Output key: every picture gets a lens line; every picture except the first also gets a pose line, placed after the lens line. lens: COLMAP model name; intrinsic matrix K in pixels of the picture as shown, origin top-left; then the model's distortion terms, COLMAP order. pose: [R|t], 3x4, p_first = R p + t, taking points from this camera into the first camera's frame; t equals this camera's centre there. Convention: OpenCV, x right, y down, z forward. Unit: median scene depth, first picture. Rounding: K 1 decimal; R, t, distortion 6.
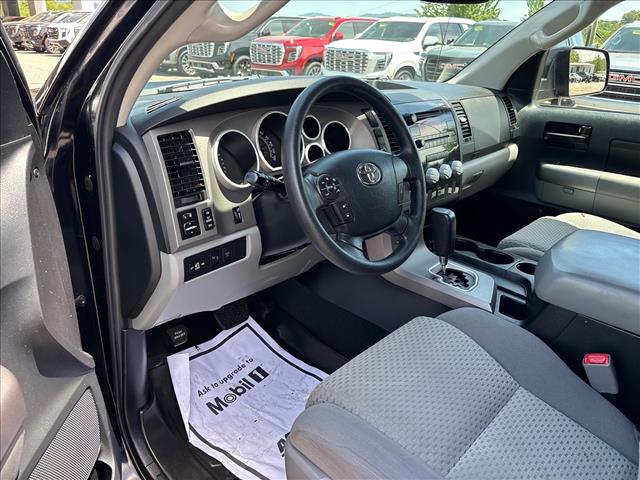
lens RADIAL K [[485.8, 0, 320.0], [0, 485.8, 240.0], [0, 0, 1]] dist [-0.010977, -0.006026]
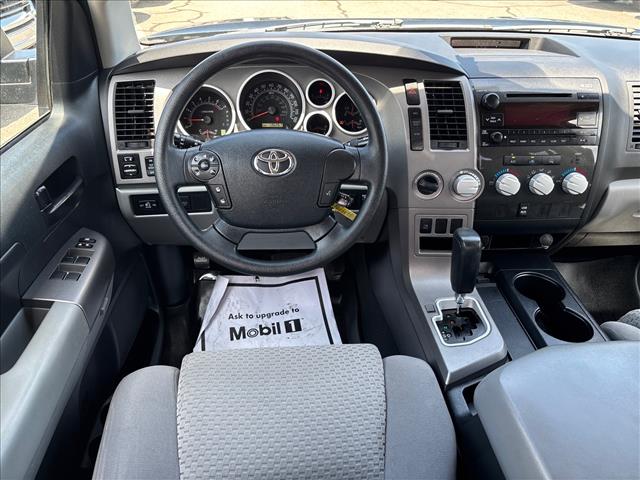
lens RADIAL K [[485.8, 0, 320.0], [0, 485.8, 240.0], [0, 0, 1]] dist [-0.010977, -0.006026]
pose [[0.746932, 0.335619, -0.573980, 0.566846], [-0.250541, 0.941693, 0.224595, -0.176273], [0.615891, -0.023952, 0.787467, 0.295173]]
